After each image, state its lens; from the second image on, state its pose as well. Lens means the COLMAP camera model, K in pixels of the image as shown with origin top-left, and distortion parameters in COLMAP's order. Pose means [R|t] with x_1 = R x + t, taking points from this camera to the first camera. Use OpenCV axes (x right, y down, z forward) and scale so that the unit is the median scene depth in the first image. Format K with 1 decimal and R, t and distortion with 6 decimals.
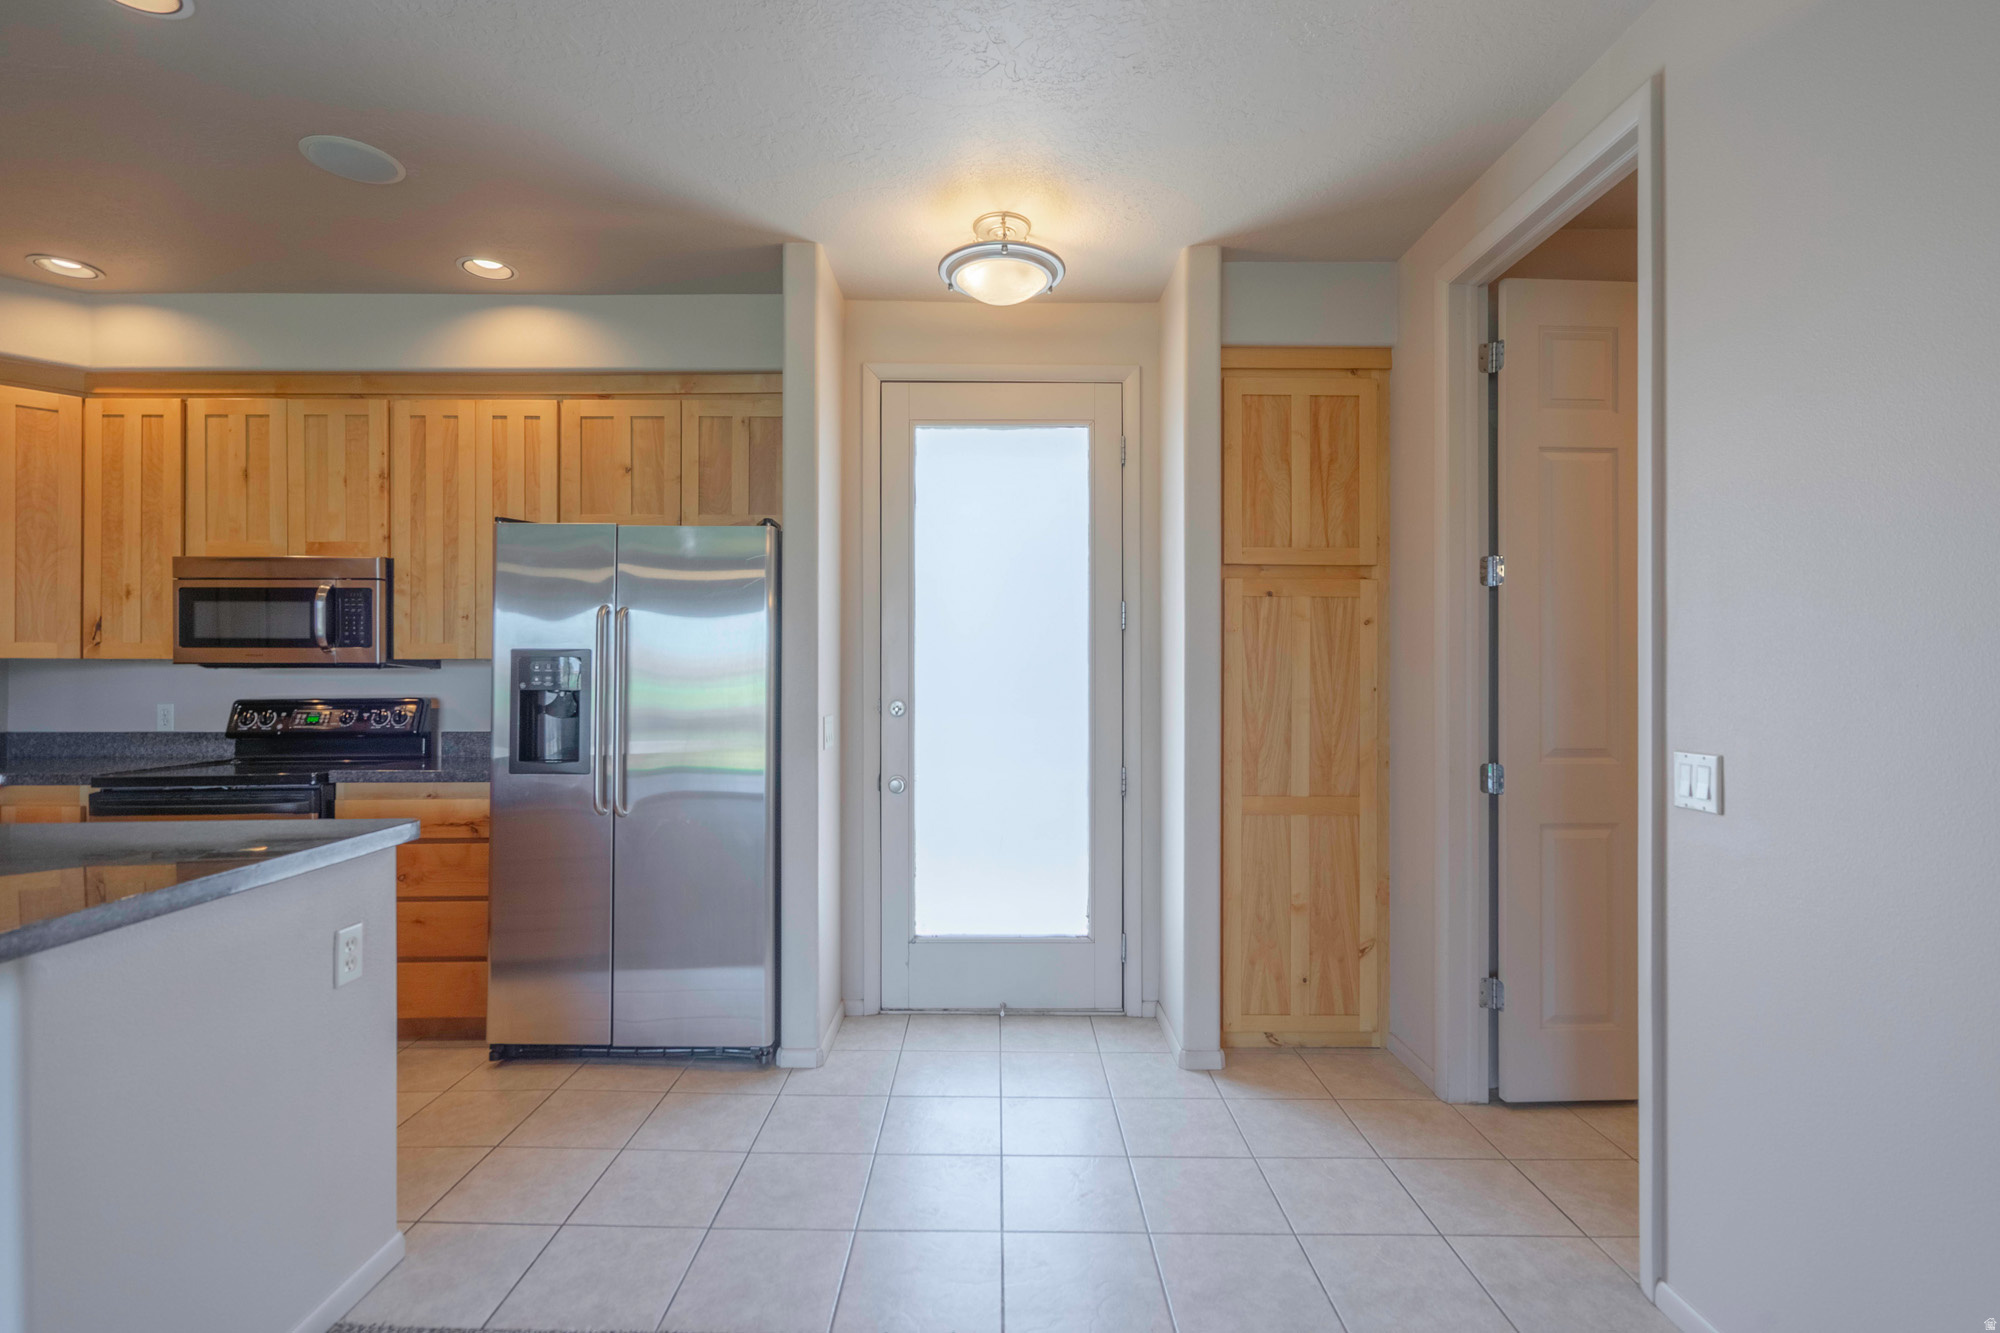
lens RADIAL K [[929.6, 0, 999.3], [0, 929.6, 666.7], [0, 0, 1]] dist [-0.006422, 0.004933]
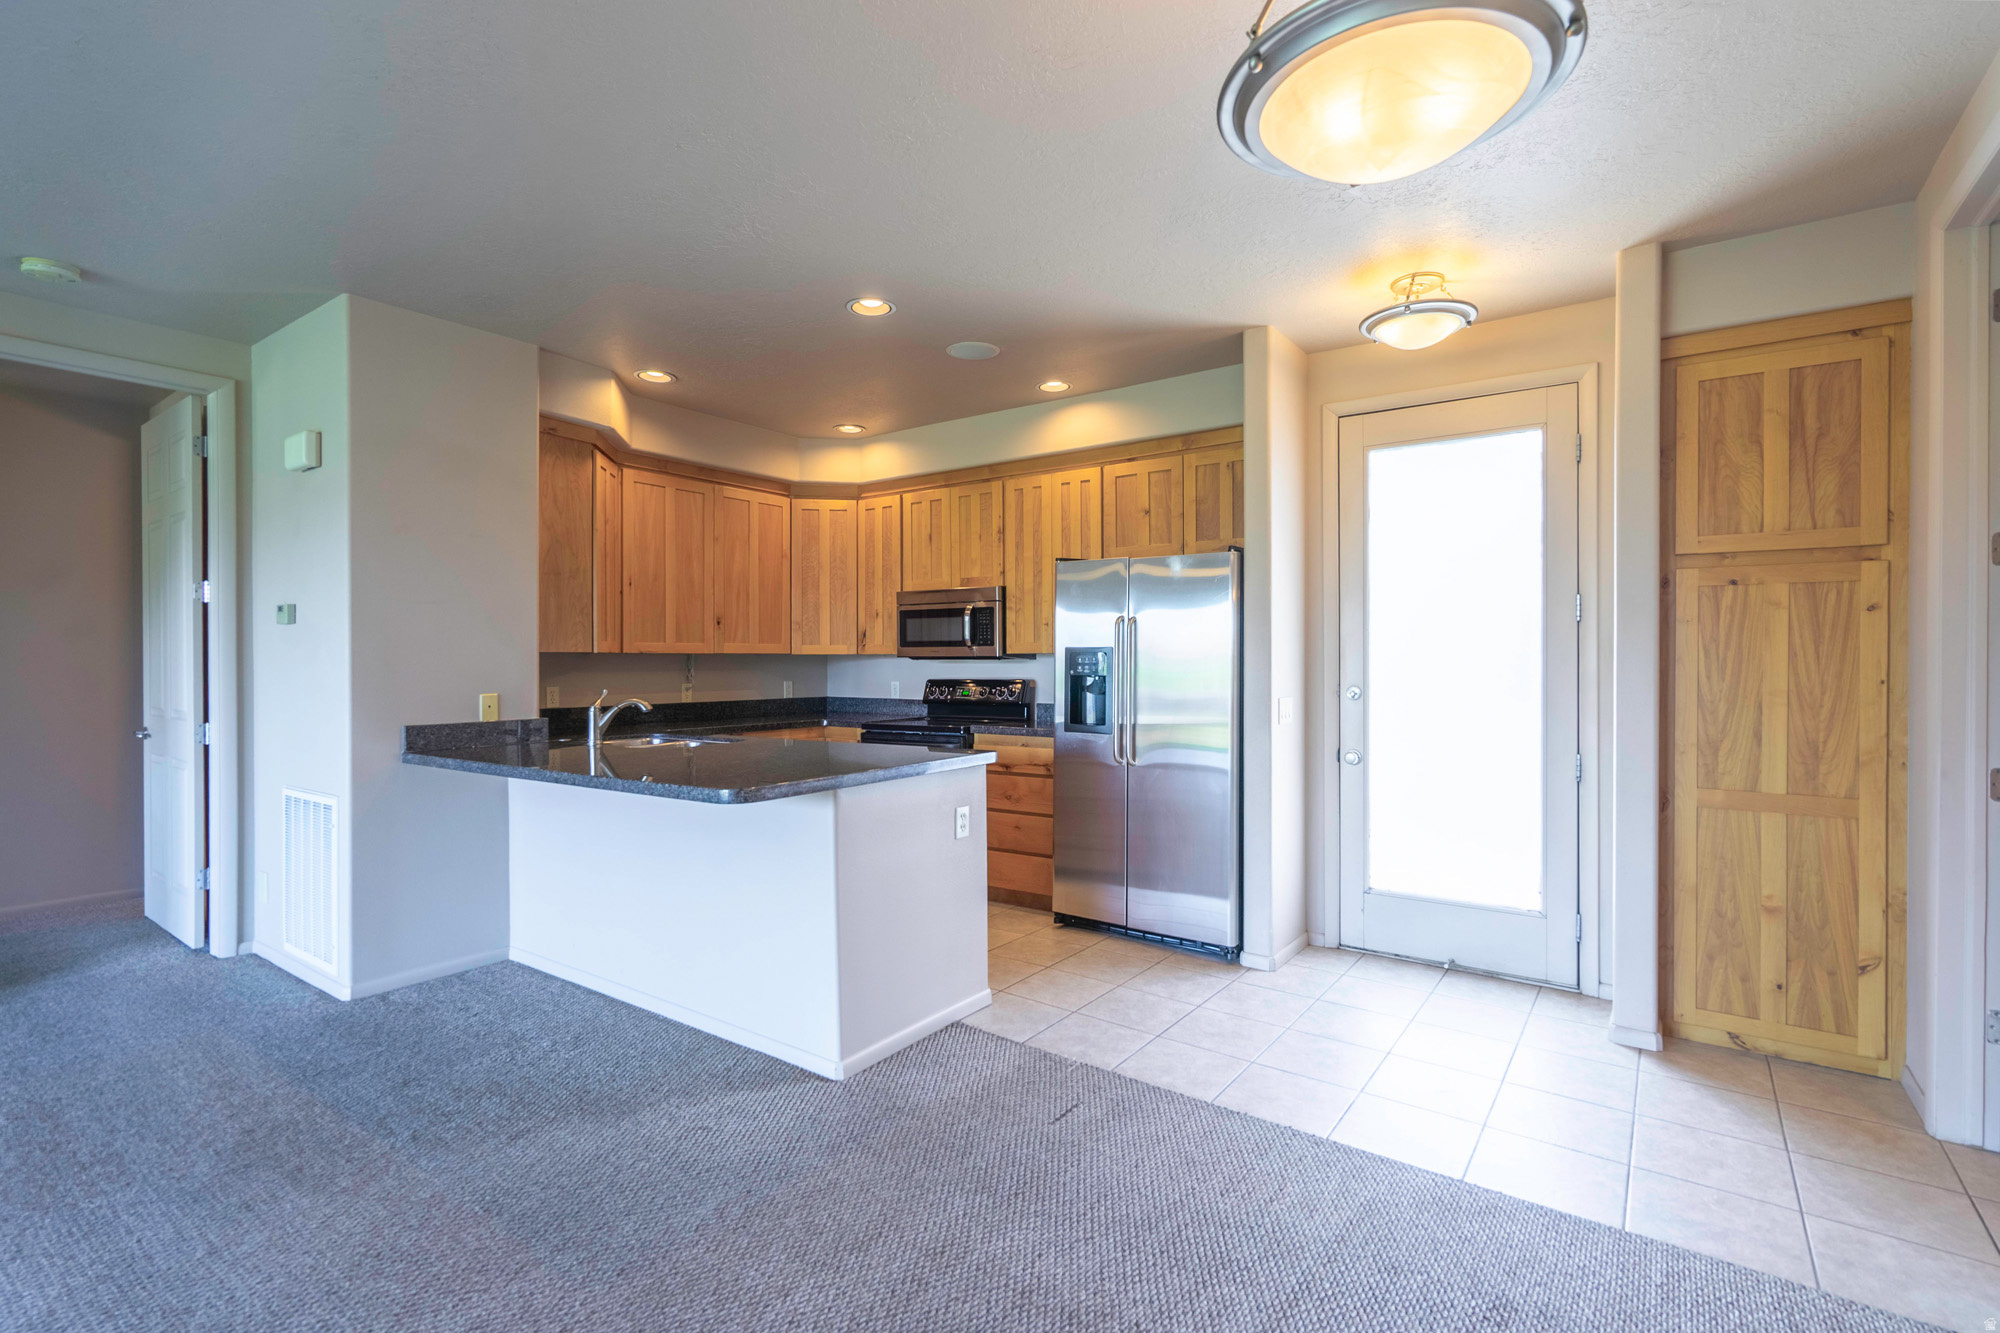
lens RADIAL K [[929.6, 0, 997.7], [0, 929.6, 659.1], [0, 0, 1]] dist [-0.006422, 0.004933]
pose [[0.804982, -0.001806, -0.593297, 0.228745], [0.006856, 0.999957, 0.006259, -0.008830], [0.593260, -0.009106, 0.804959, -0.219000]]
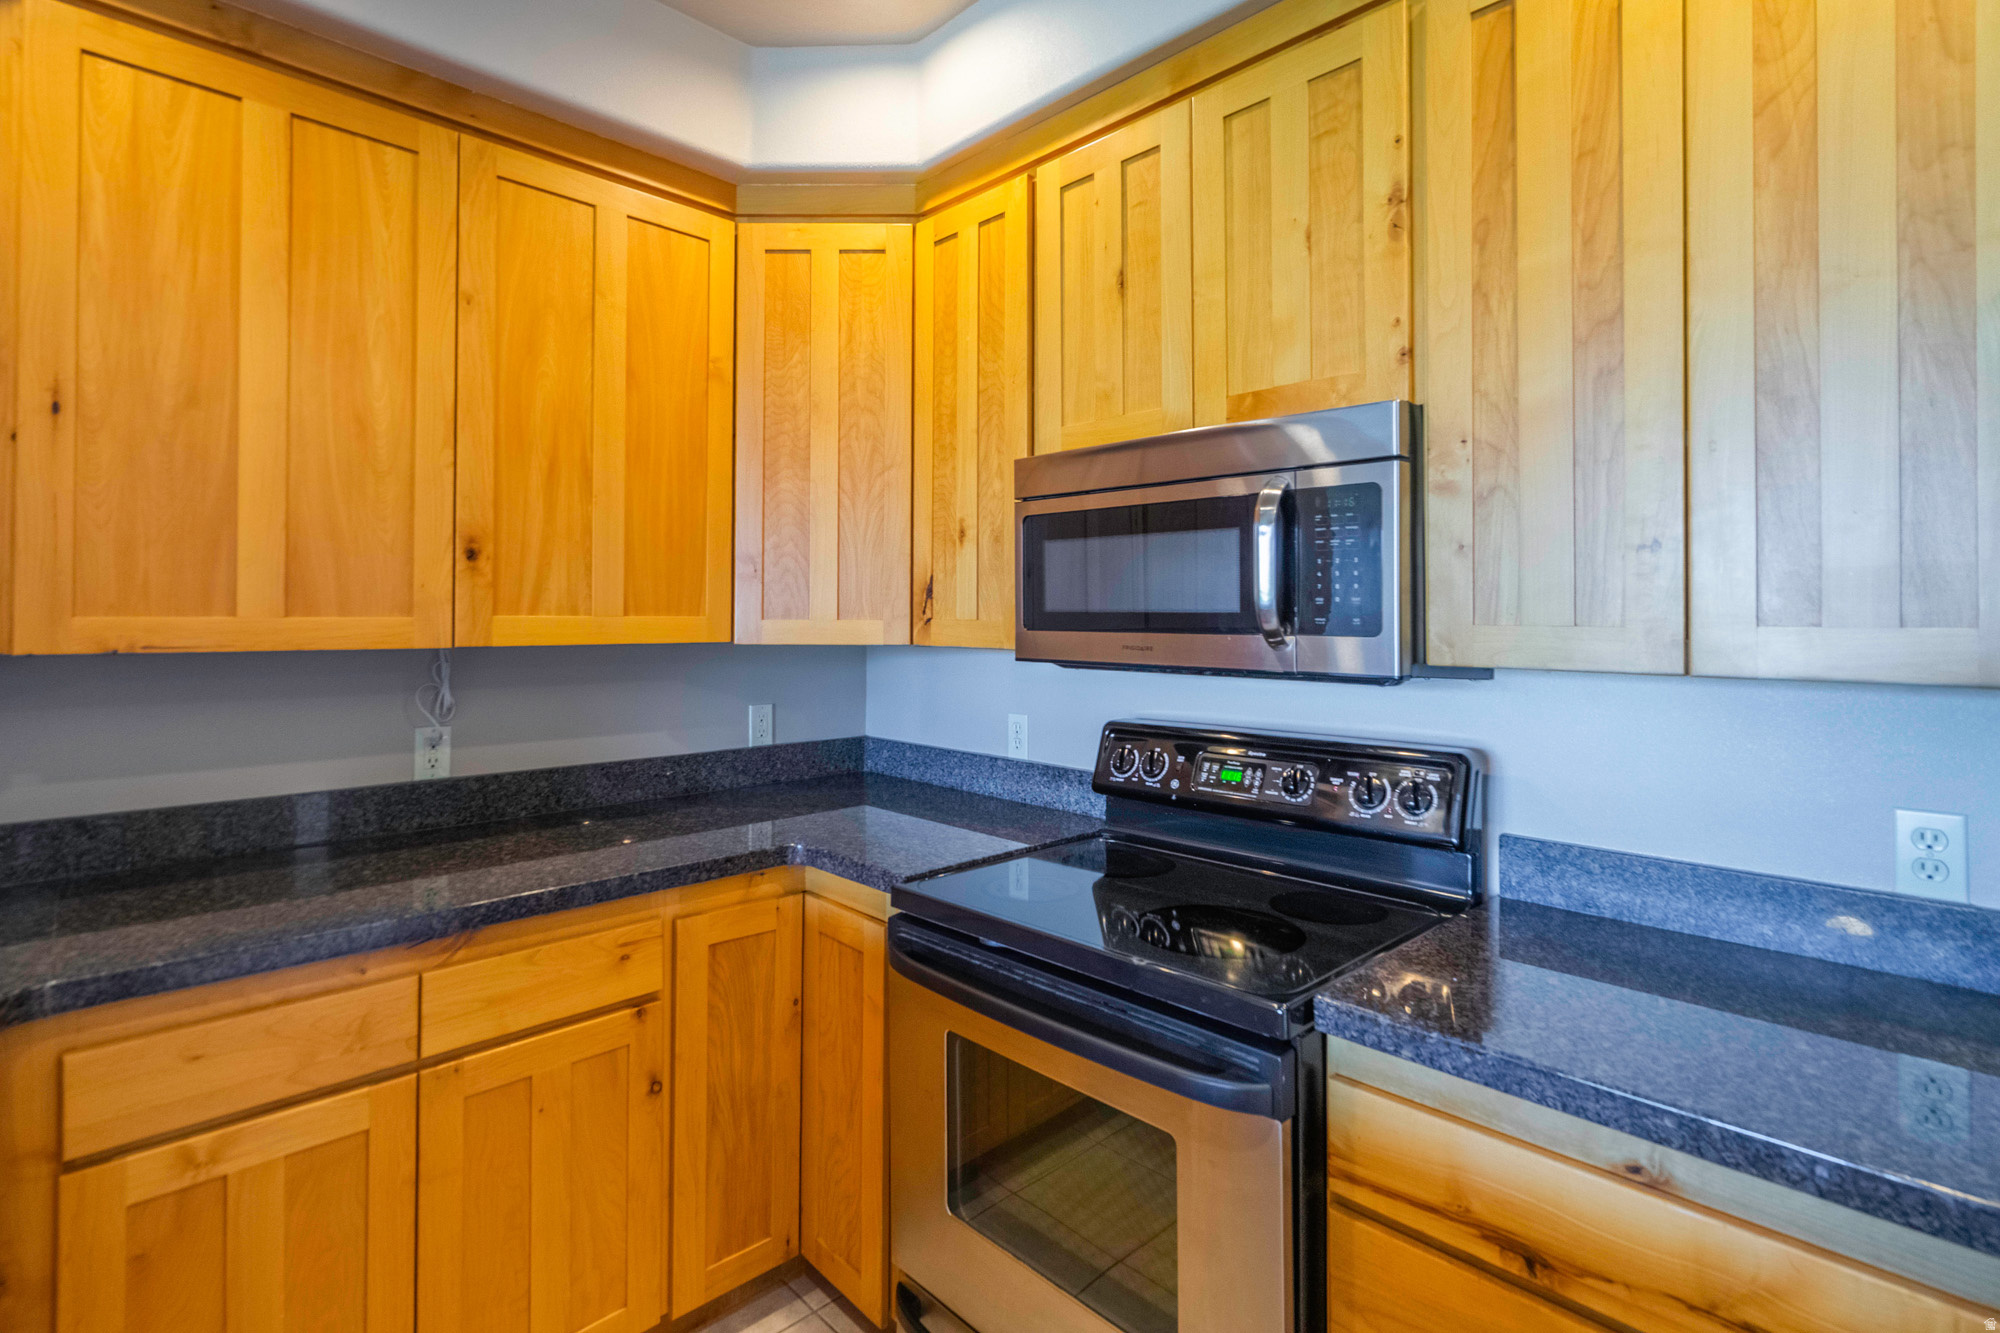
lens RADIAL K [[929.6, 0, 1001.3], [0, 929.6, 609.3], [0, 0, 1]] dist [-0.006422, 0.004933]
pose [[0.699240, -0.003804, -0.714877, -0.509594], [0.001850, 0.999992, -0.003511, -0.030520], [0.714884, 0.001132, 0.699242, 0.615114]]
